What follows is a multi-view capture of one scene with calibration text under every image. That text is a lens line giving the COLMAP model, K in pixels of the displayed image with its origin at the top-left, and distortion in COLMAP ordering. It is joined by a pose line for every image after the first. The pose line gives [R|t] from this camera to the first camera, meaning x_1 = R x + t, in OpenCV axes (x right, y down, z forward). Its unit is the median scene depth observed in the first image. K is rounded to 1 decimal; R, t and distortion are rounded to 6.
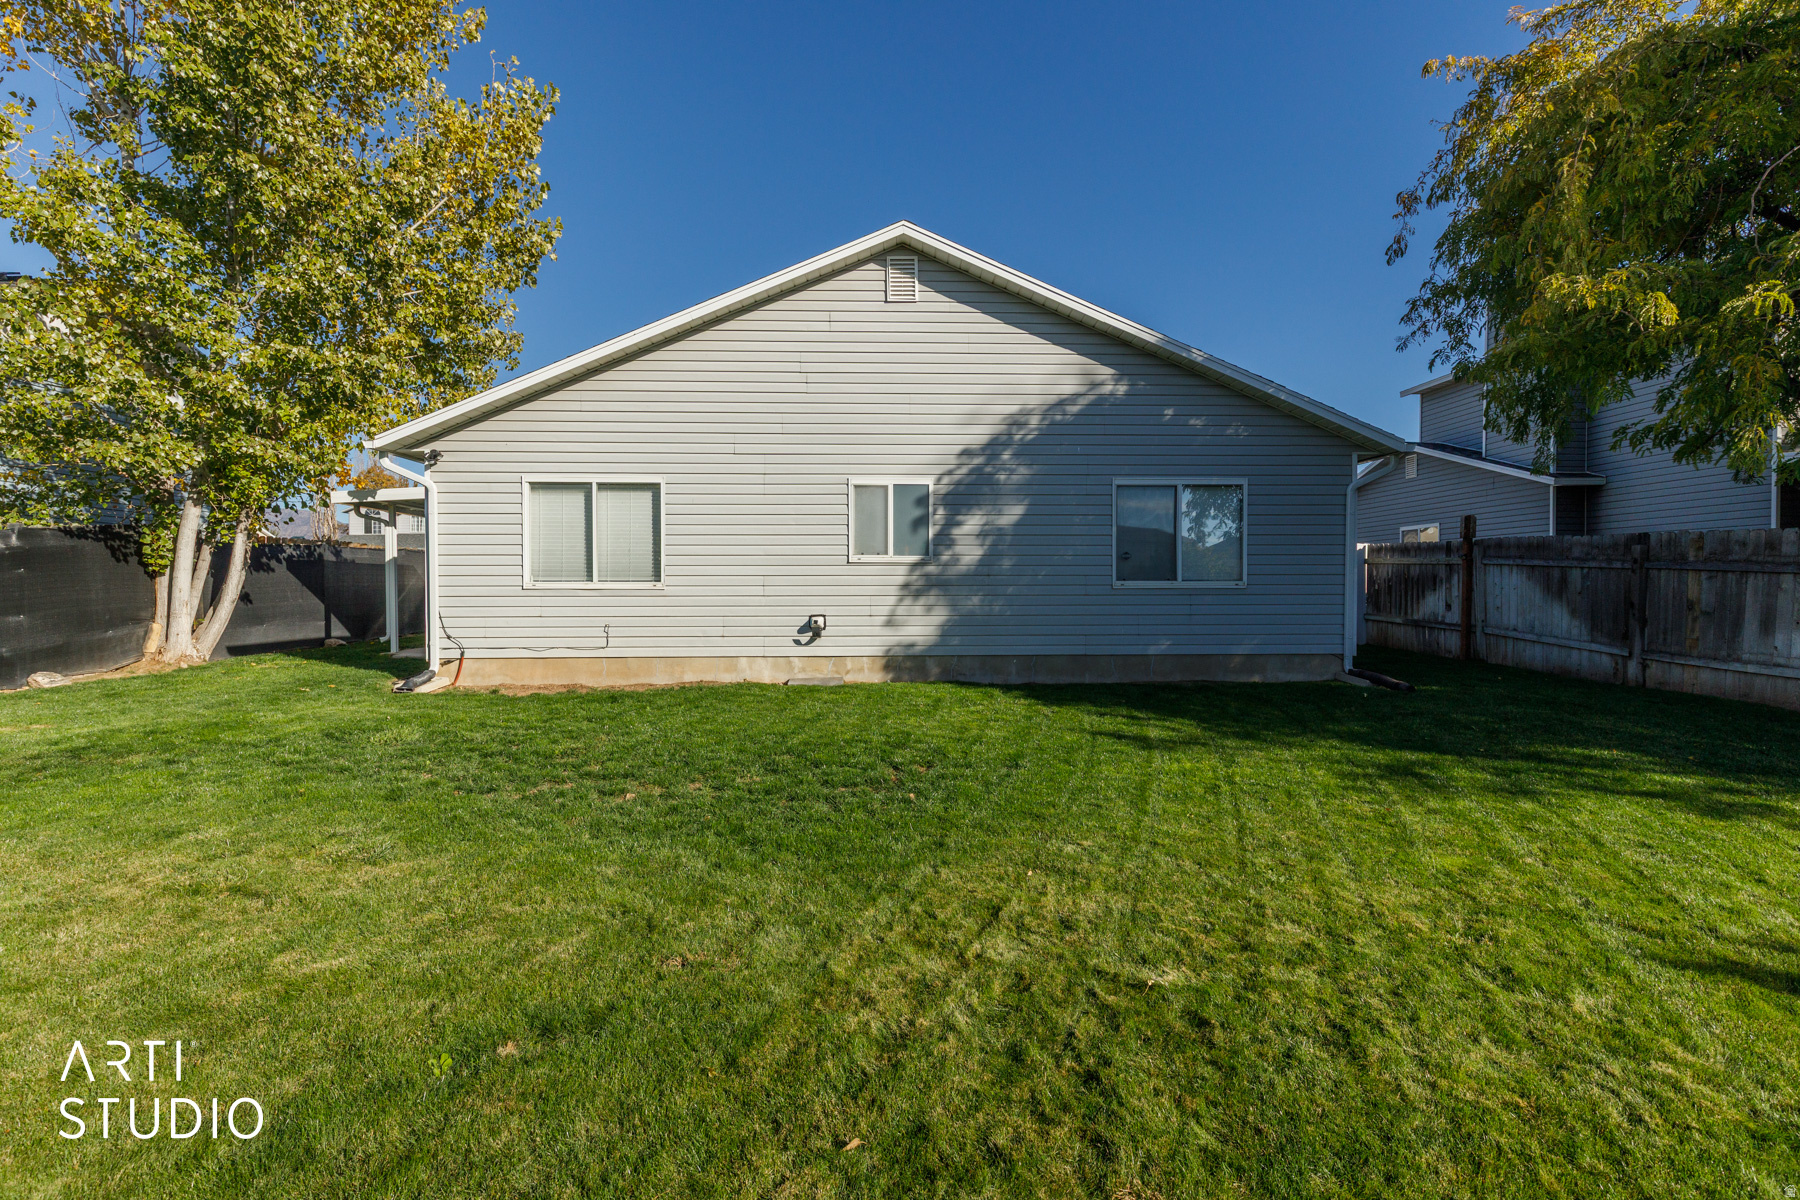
lens RADIAL K [[814.2, 0, 902.2], [0, 814.2, 604.6], [0, 0, 1]] dist [0.008518, 0.000404]
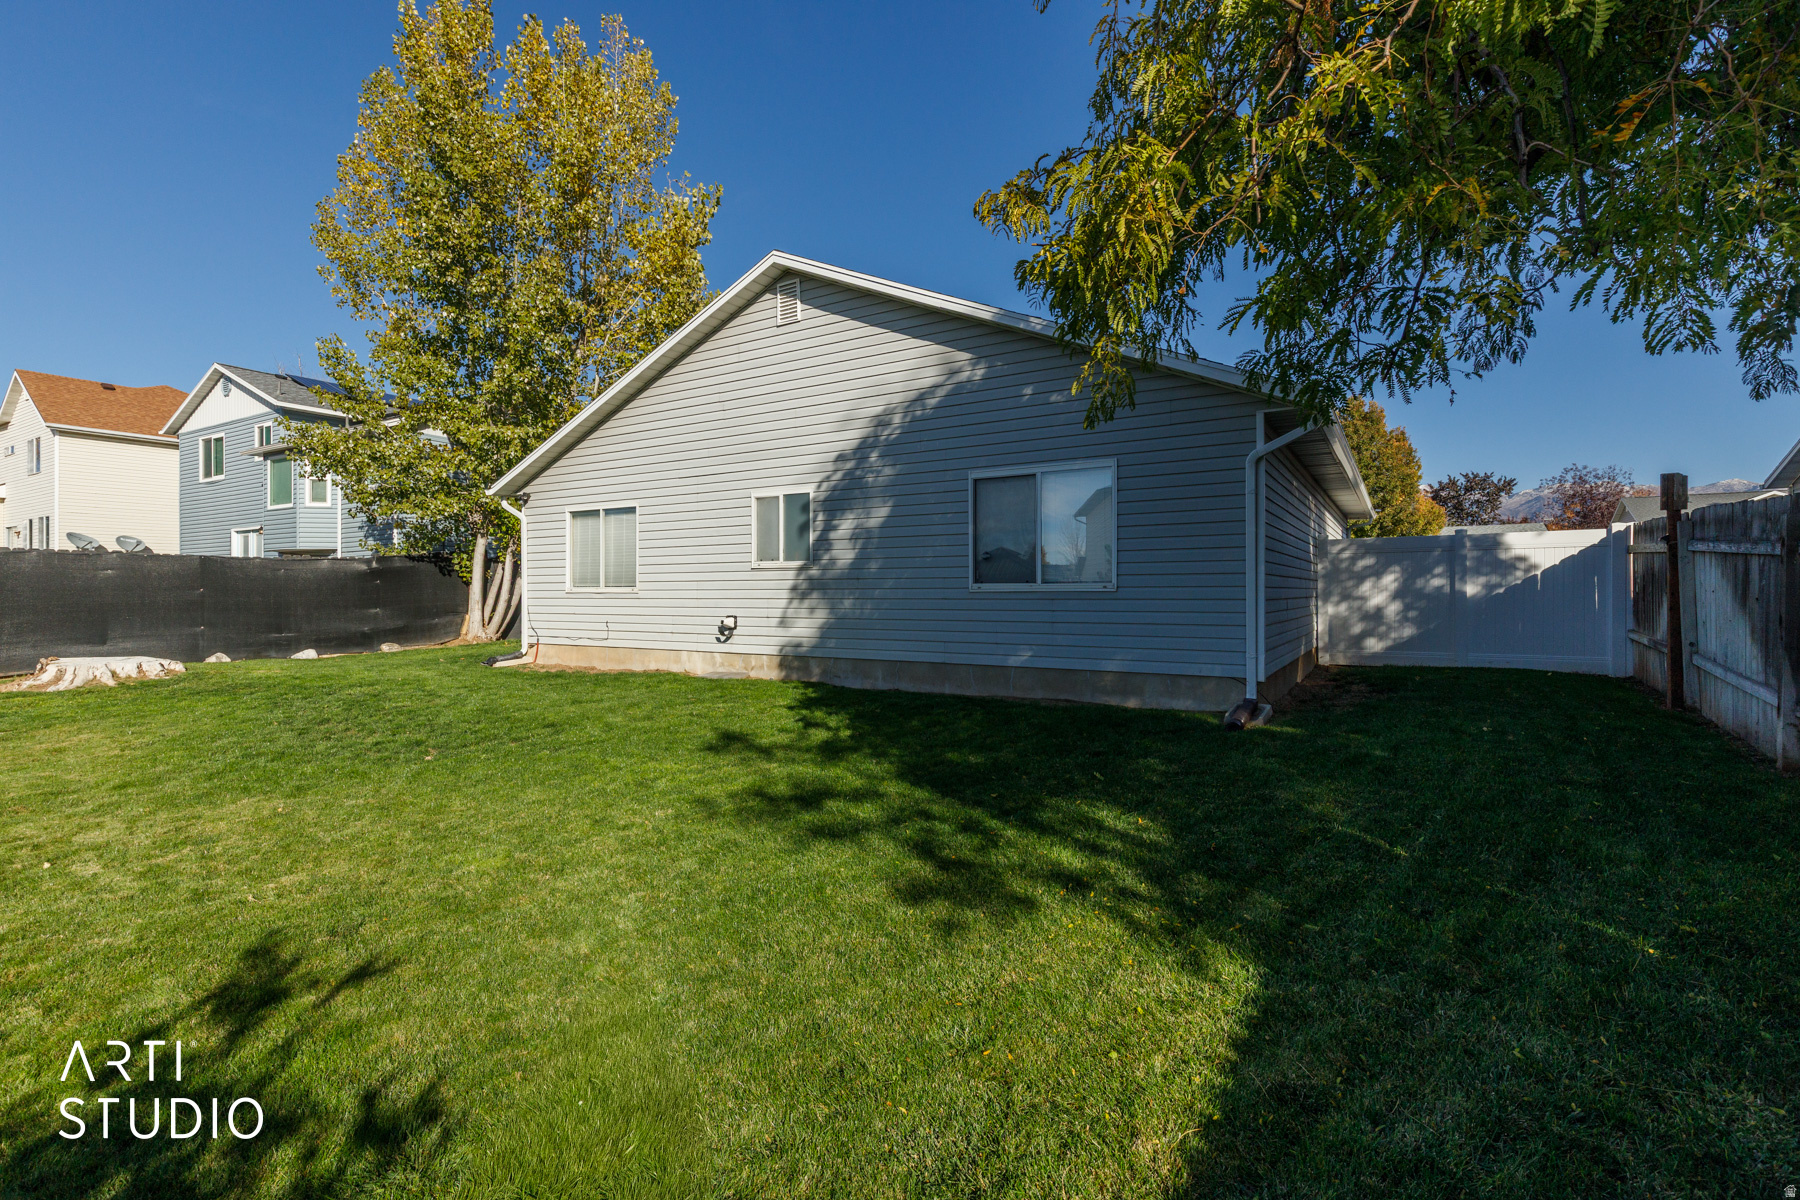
lens RADIAL K [[814.2, 0, 908.3], [0, 814.2, 589.6], [0, 0, 1]] dist [0.008518, 0.000404]
pose [[0.832208, -0.002645, -0.554457, 0.713881], [-0.008982, 0.999793, -0.018252, -0.004788], [0.554391, 0.020169, 0.832012, 0.203844]]
